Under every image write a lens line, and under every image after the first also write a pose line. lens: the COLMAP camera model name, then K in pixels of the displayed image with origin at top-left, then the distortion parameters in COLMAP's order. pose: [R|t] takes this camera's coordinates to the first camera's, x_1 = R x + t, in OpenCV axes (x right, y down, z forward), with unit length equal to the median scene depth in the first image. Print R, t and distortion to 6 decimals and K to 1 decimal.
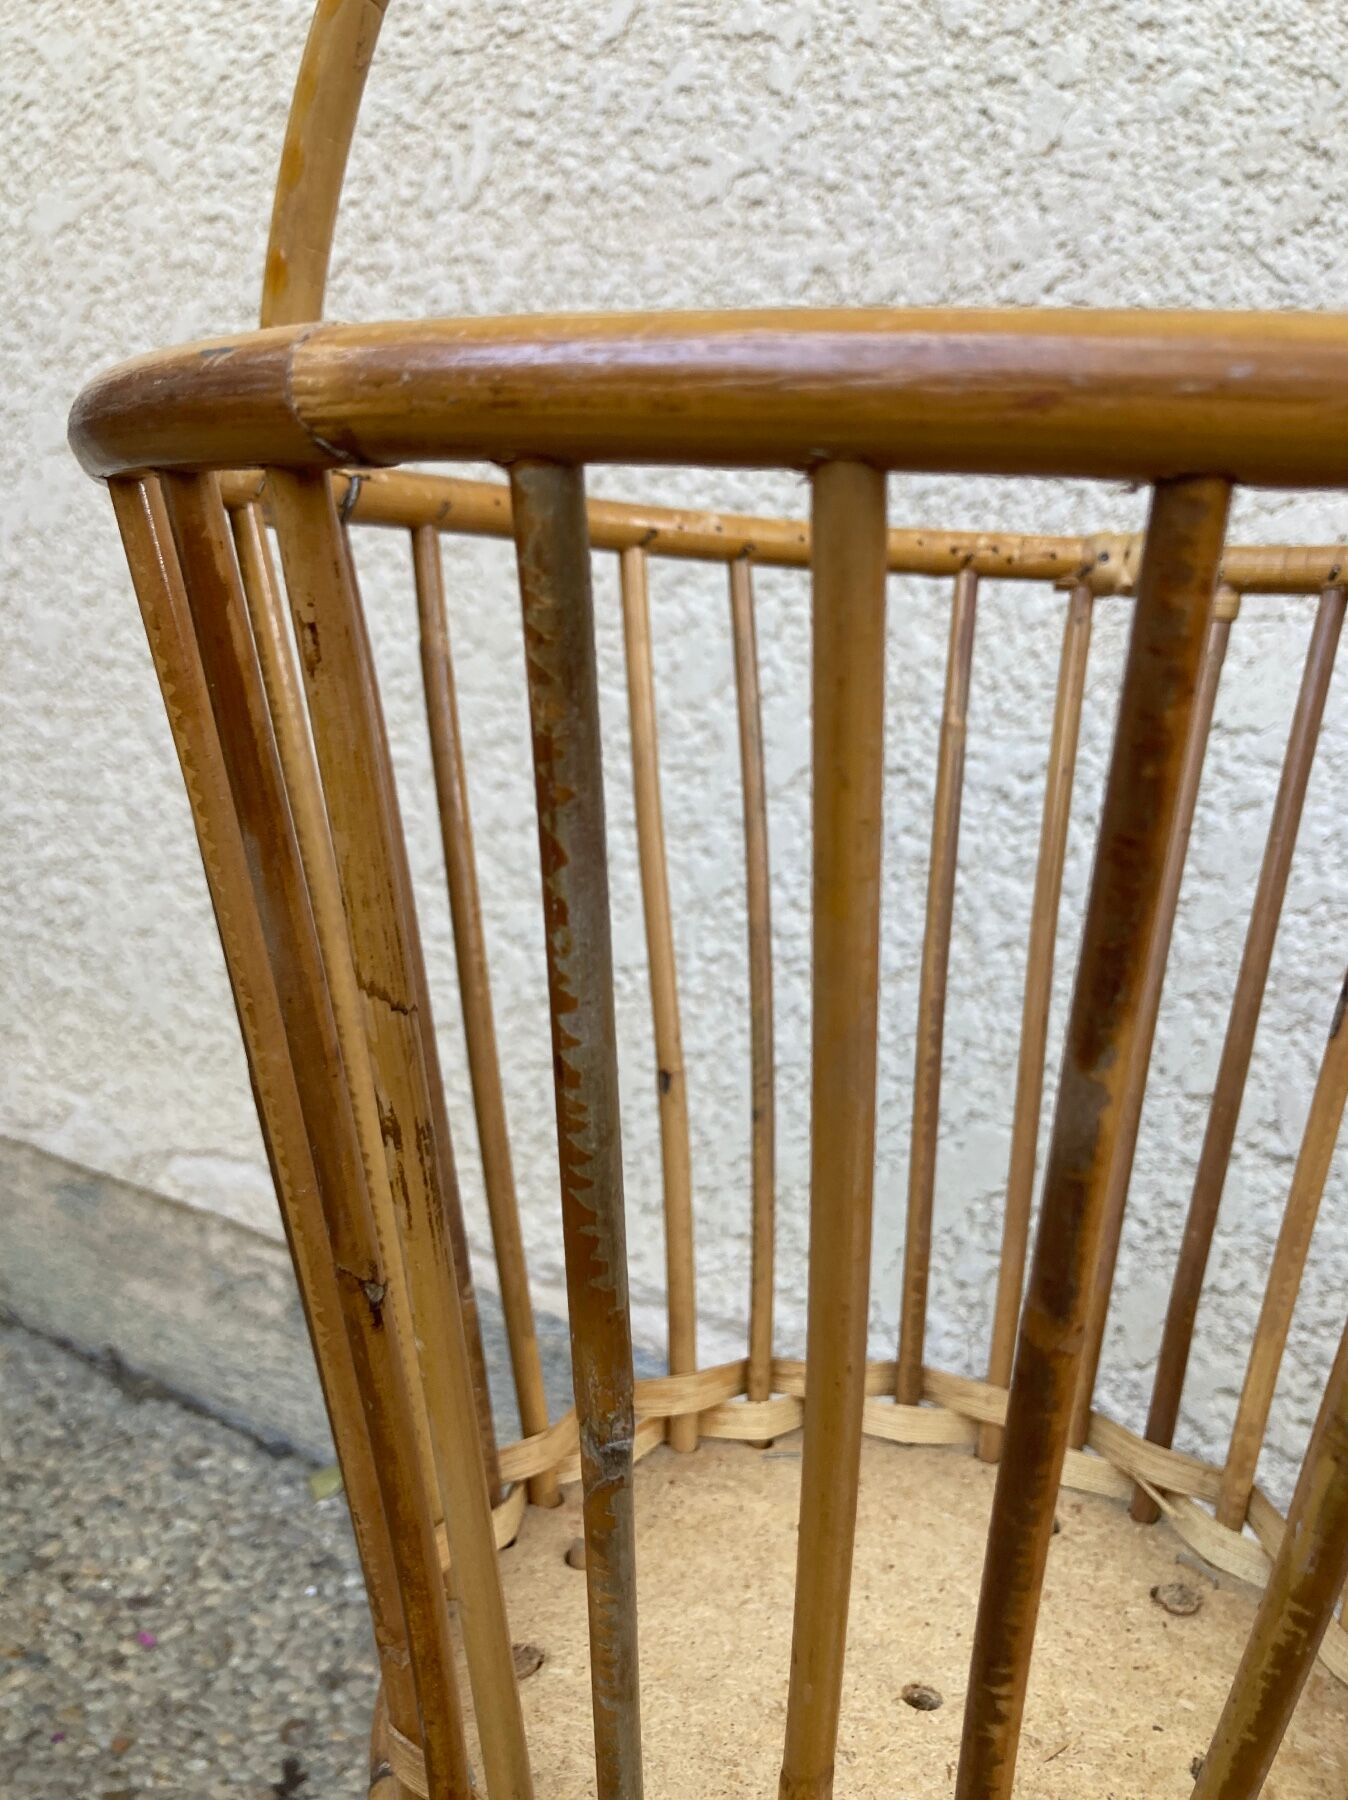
lens RADIAL K [[1512.3, 0, 679.6], [0, 1512.3, 904.8], [0, 0, 1]] dist [-0.005486, 0.007891]
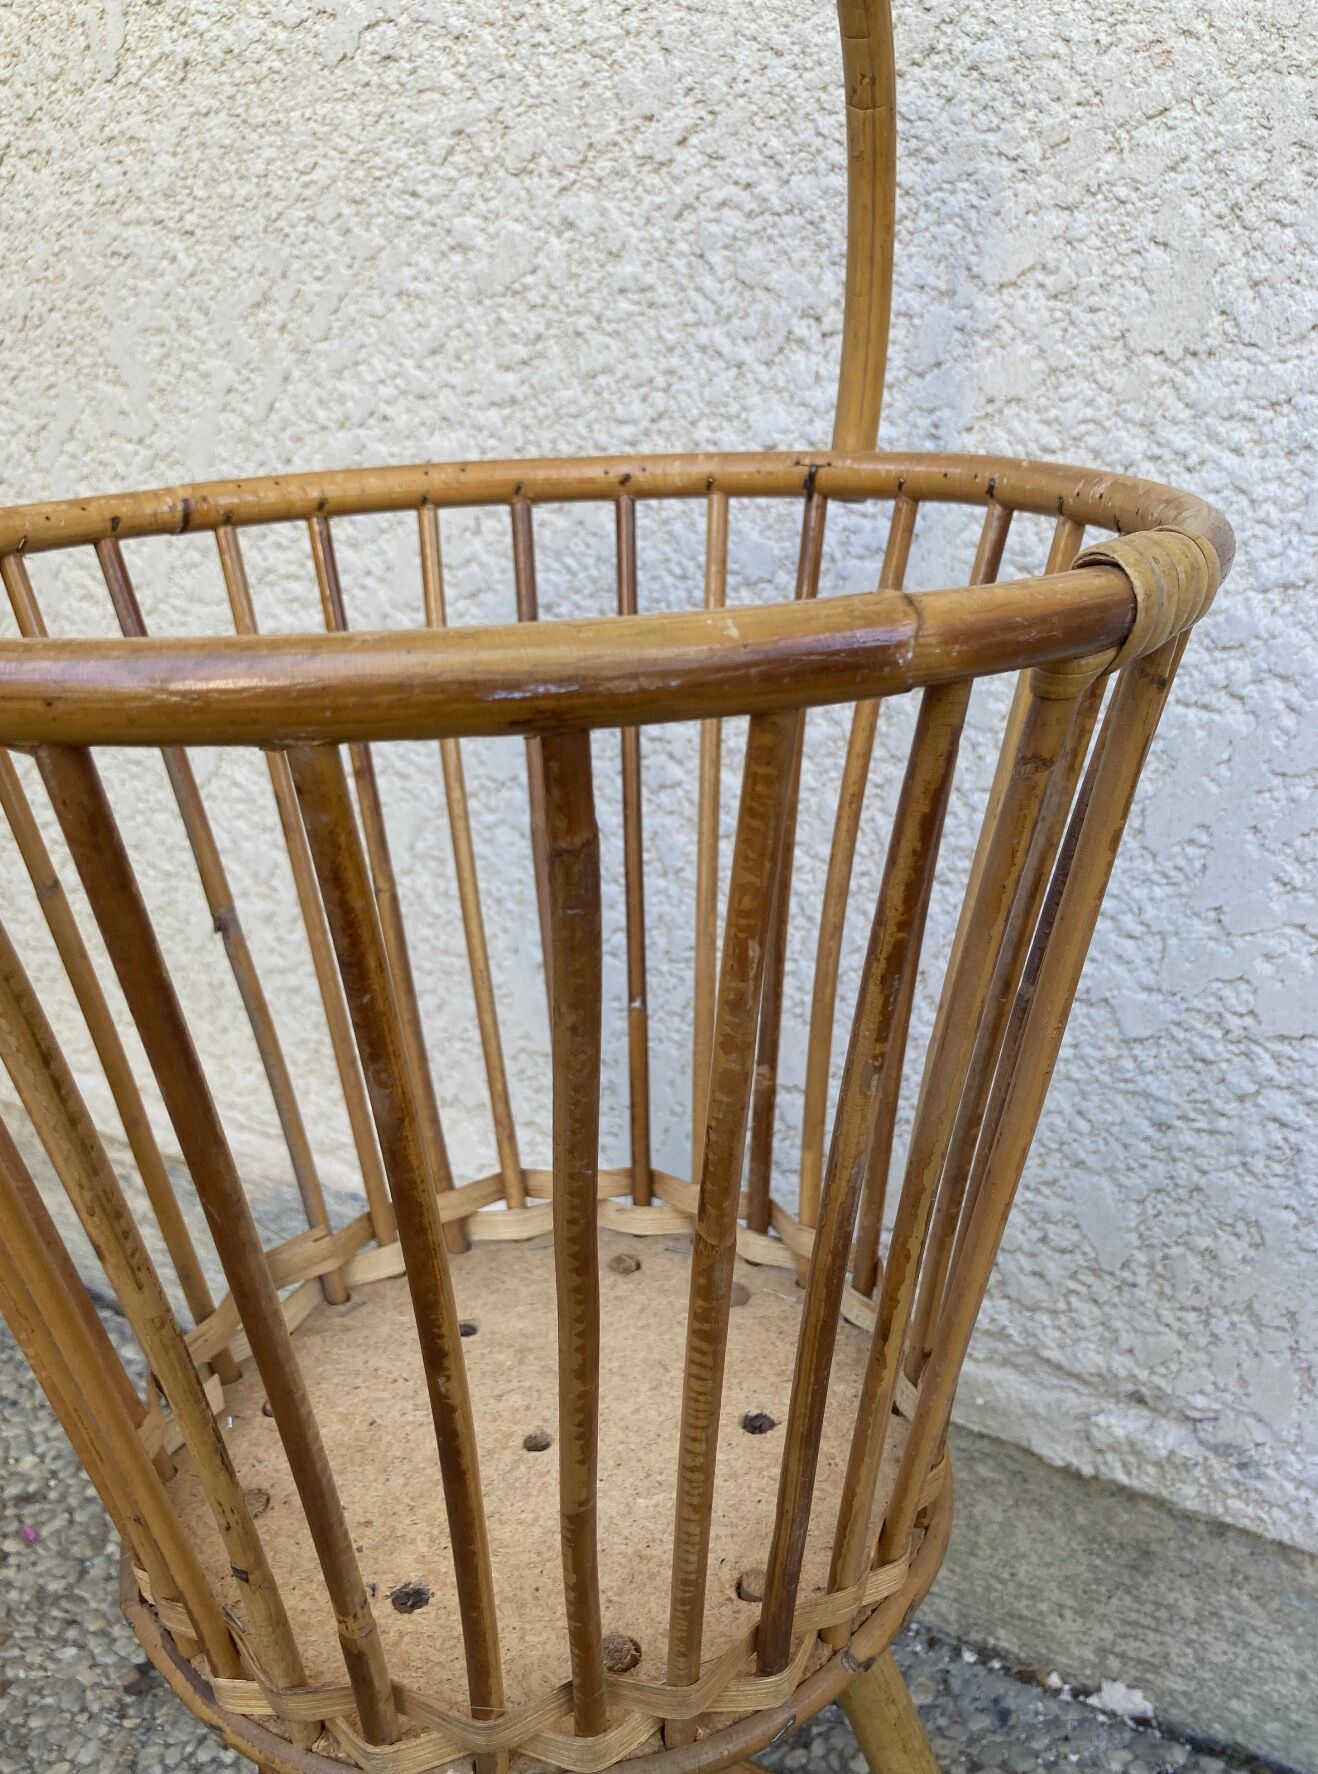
lens RADIAL K [[1490.5, 0, 690.5], [0, 1490.5, 891.0], [0, 0, 1]] dist [-0.005486, 0.007891]
pose [[0.994990, -0.099005, -0.013863, 0.180587], [0.099967, 0.984105, 0.146776, -0.073847], [-0.000889, -0.147426, 0.989073, 0.024721]]
